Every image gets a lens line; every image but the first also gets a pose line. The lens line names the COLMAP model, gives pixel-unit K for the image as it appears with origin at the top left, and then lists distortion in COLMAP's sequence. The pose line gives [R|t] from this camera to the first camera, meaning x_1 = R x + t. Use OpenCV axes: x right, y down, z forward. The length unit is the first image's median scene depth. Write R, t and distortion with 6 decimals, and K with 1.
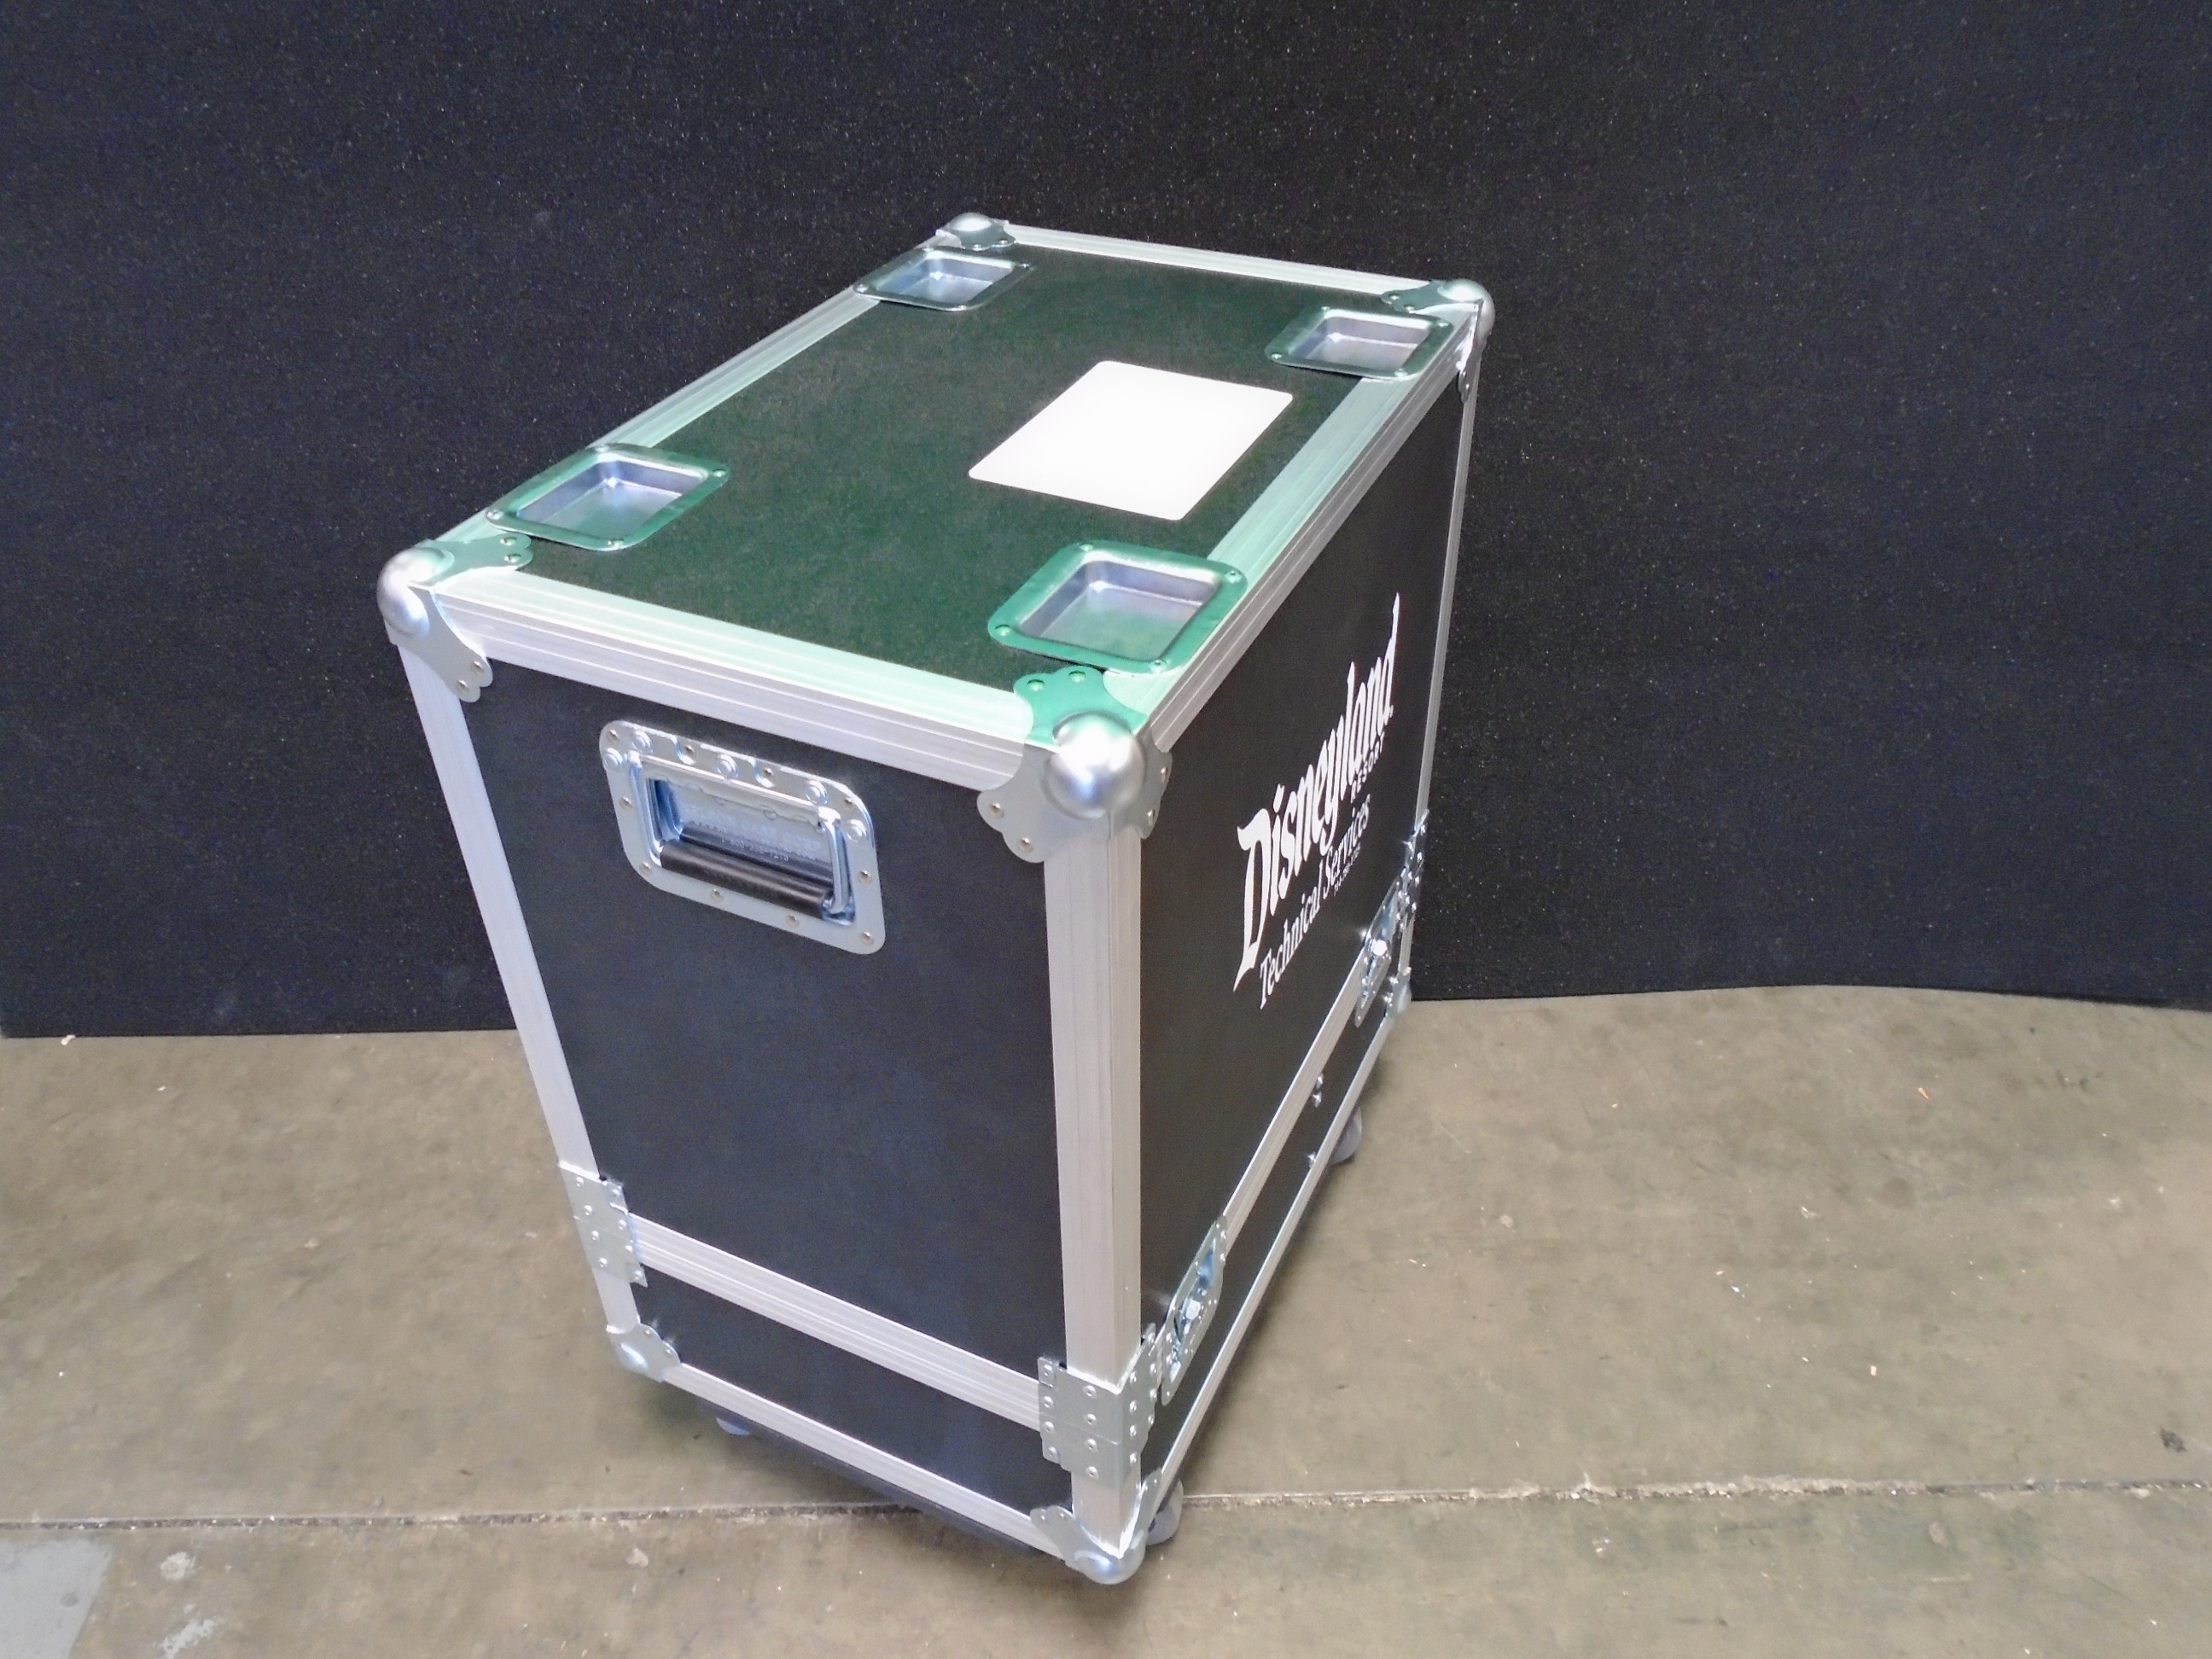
lens RADIAL K [[1732.0, 0, 1124.9], [0, 1732.0, 794.9], [0, 0, 1]] dist [-0.028433, 0.006312]
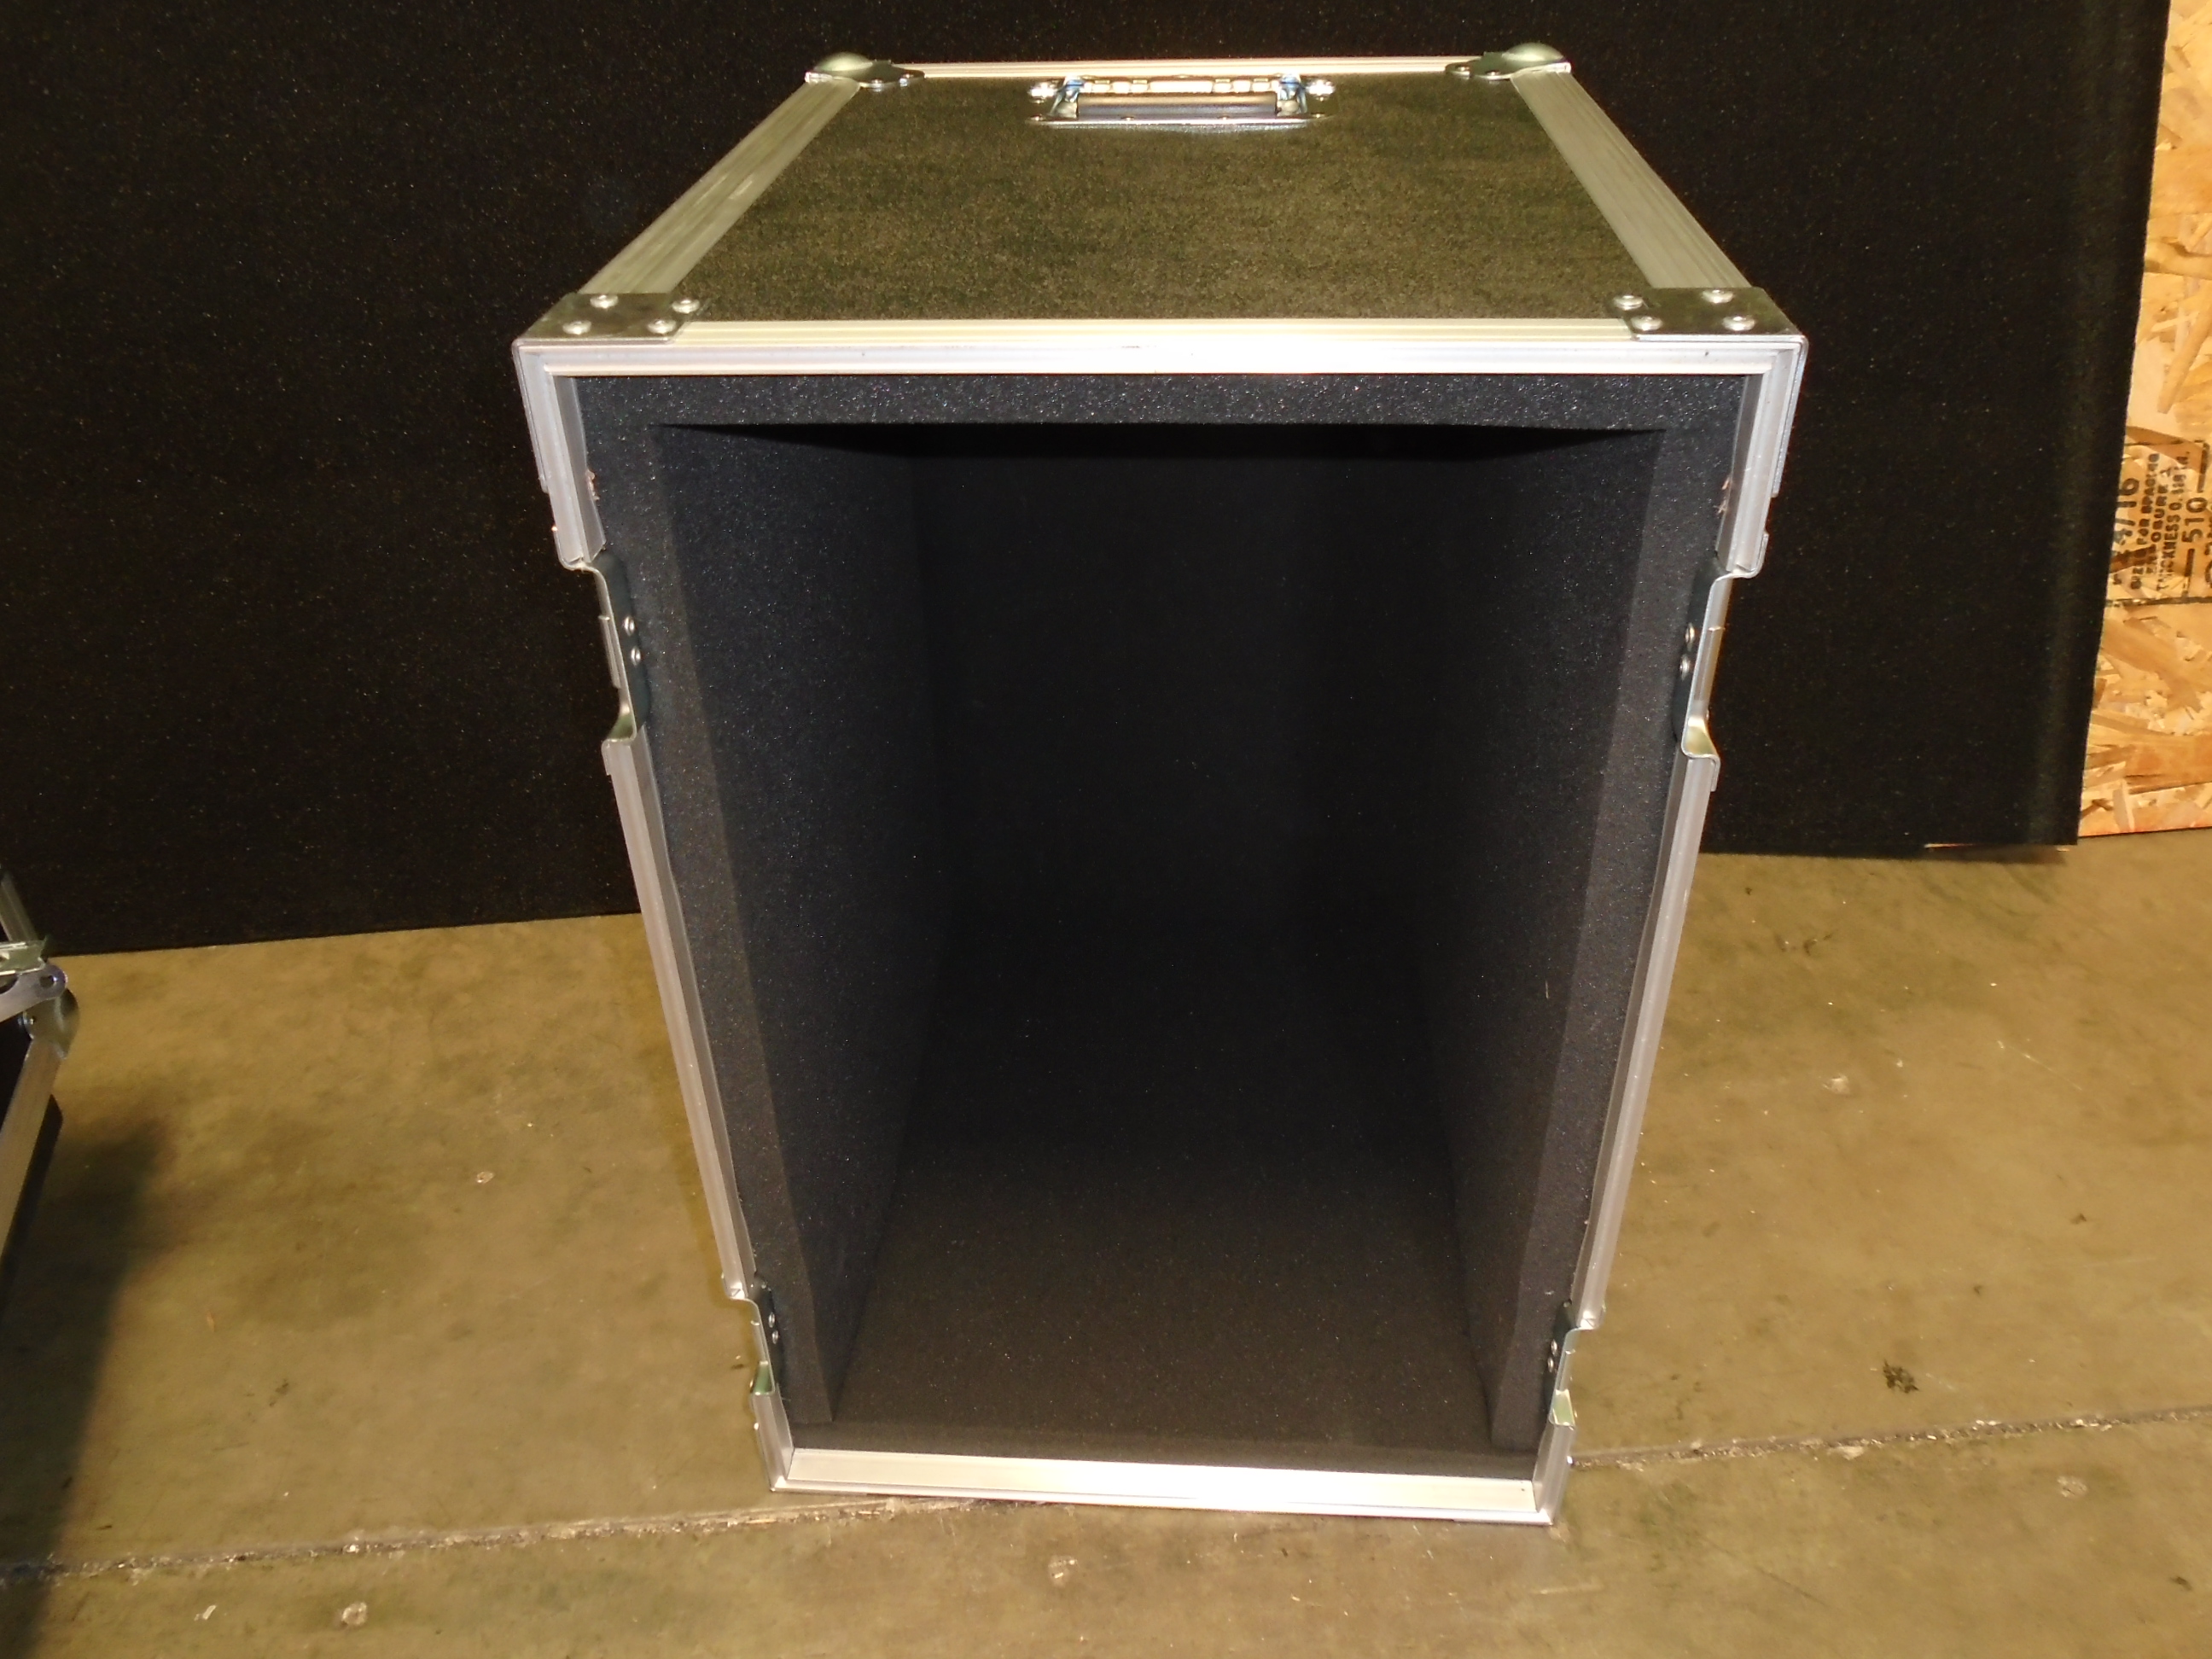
lens RADIAL K [[1732.0, 0, 1134.7], [0, 1732.0, 788.4], [0, 0, 1]] dist [-0.028433, 0.006312]
pose [[0.998006, -0.039017, 0.049607, 0.242947], [0.042317, 0.996834, -0.067321, 0.151417], [-0.046823, 0.069286, 0.996497, 0.258406]]
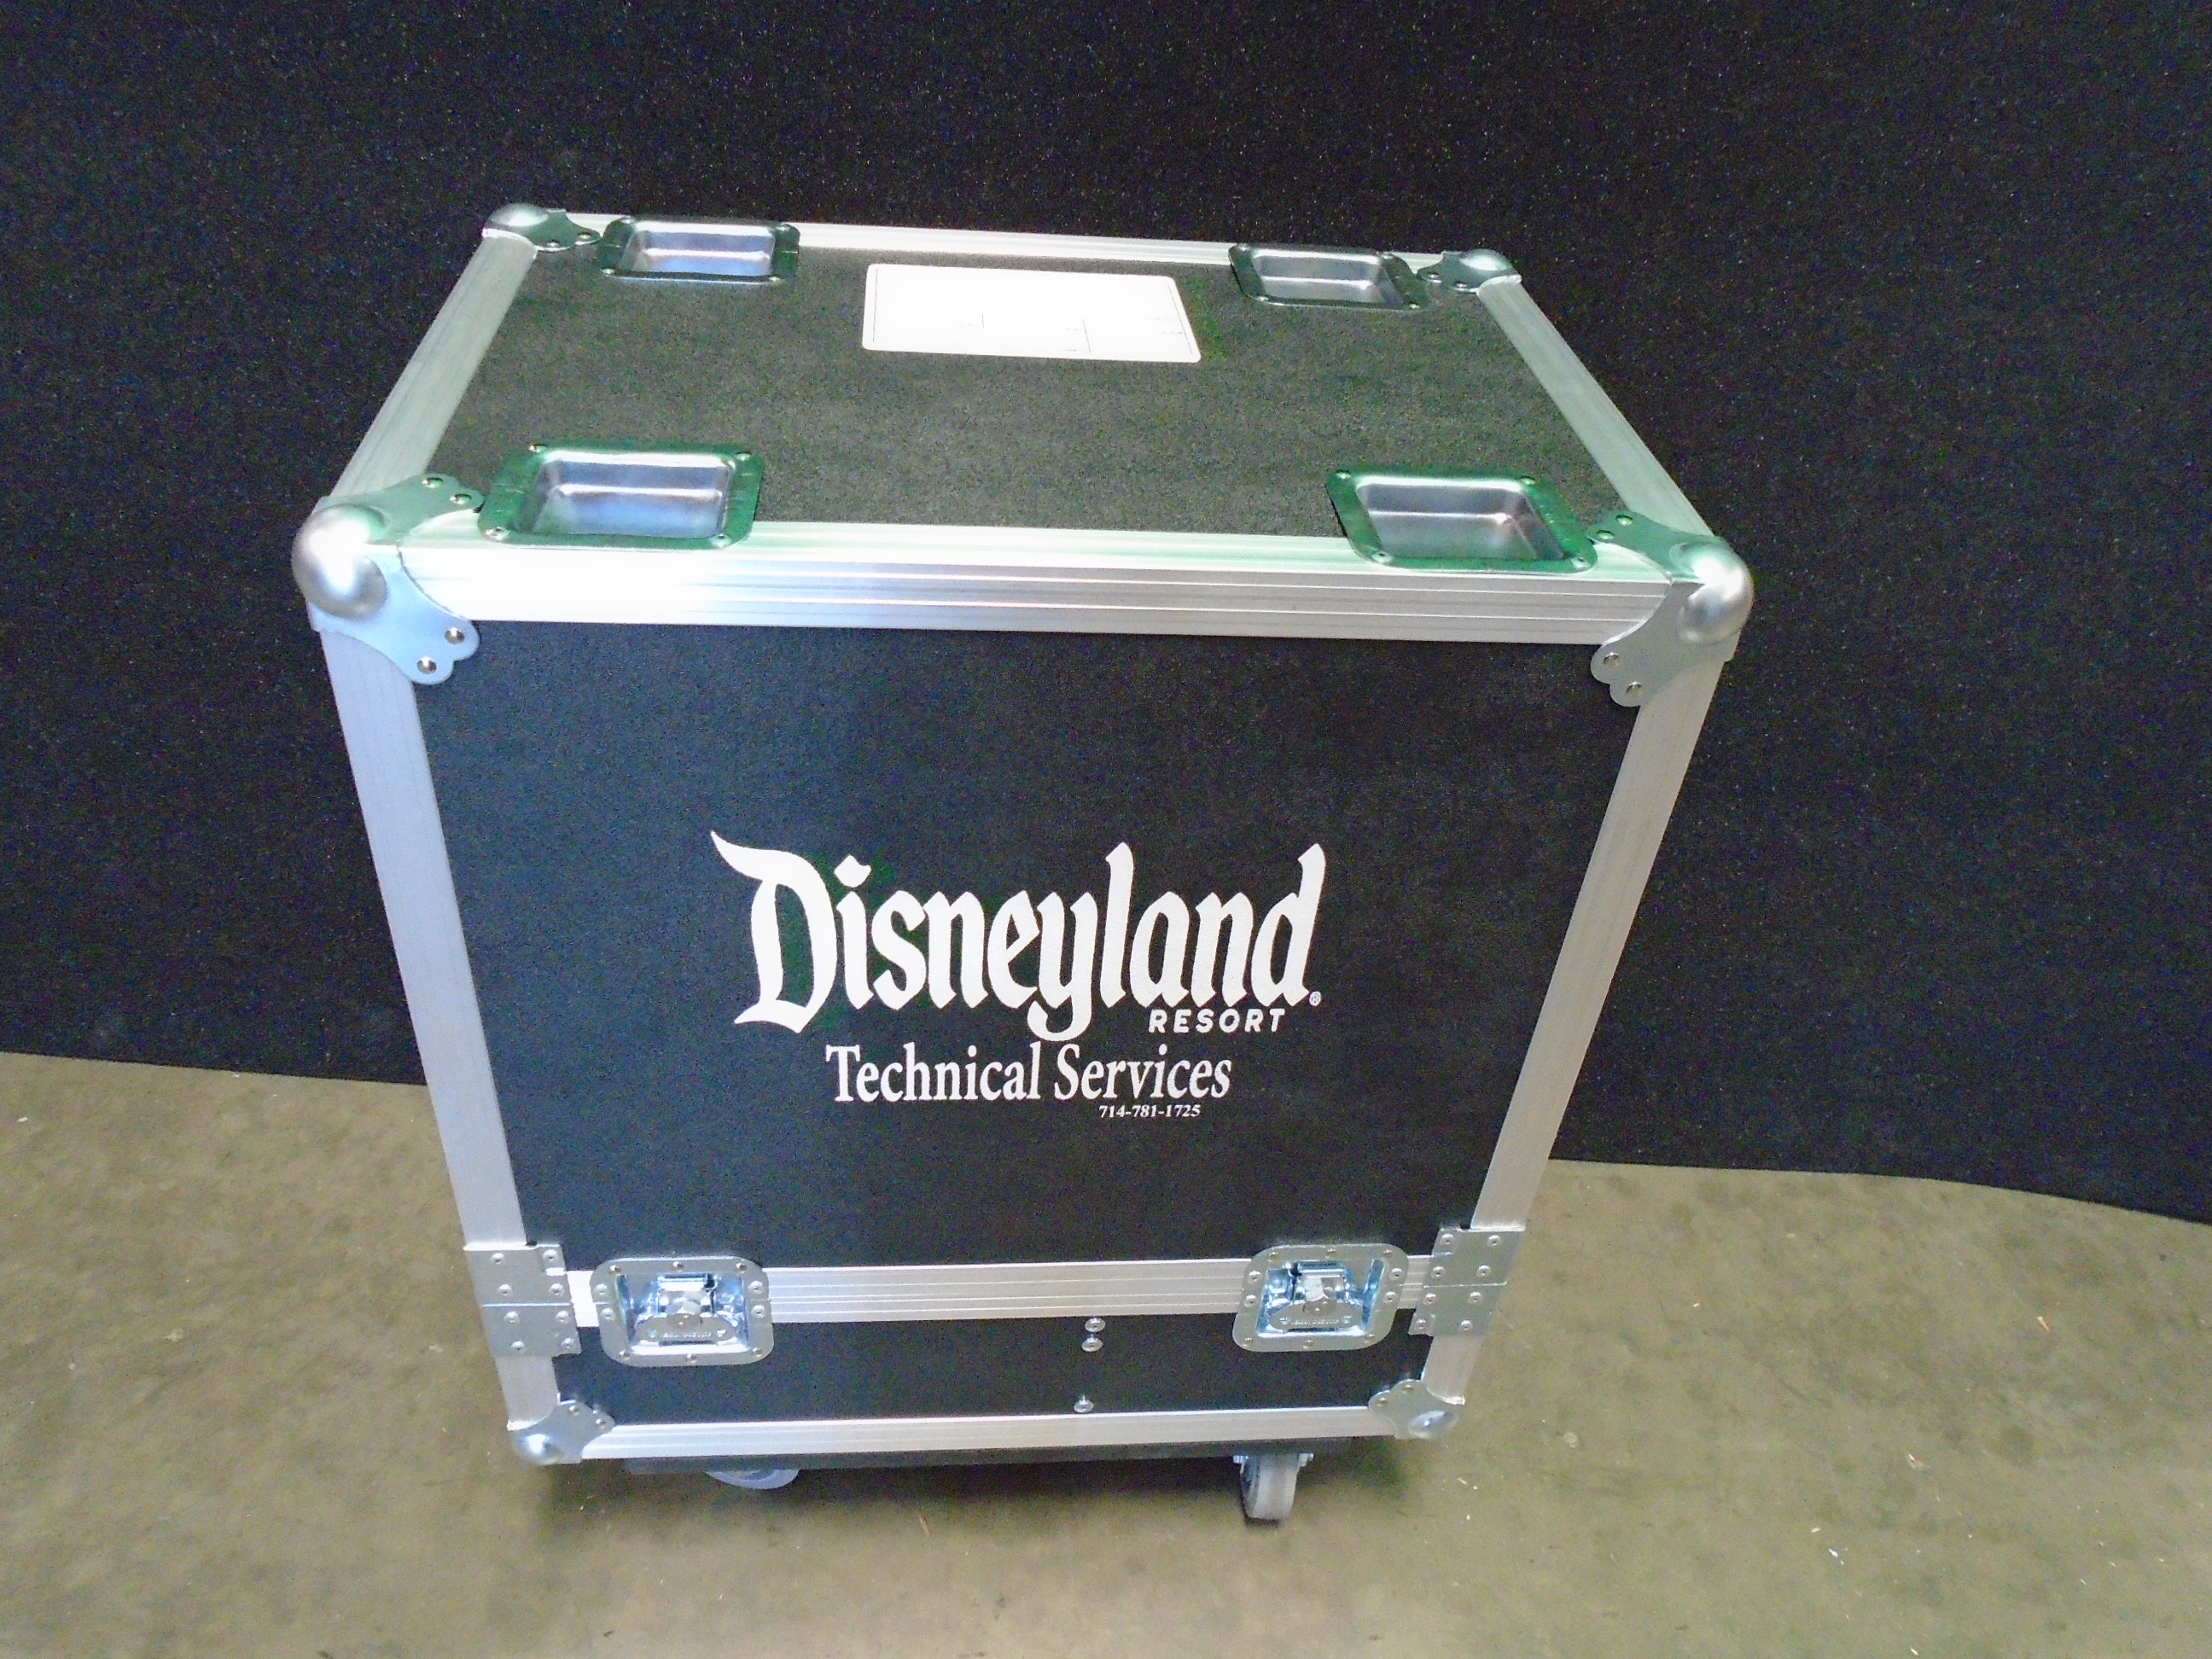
lens RADIAL K [[1732.0, 0, 1126.4], [0, 1732.0, 799.6], [0, 0, 1]] dist [-0.028433, 0.006312]
pose [[0.994582, 0.101843, 0.020858, -0.051932], [-0.101986, 0.994768, 0.005899, -0.055421], [-0.020148, -0.007994, 0.999765, 0.150230]]
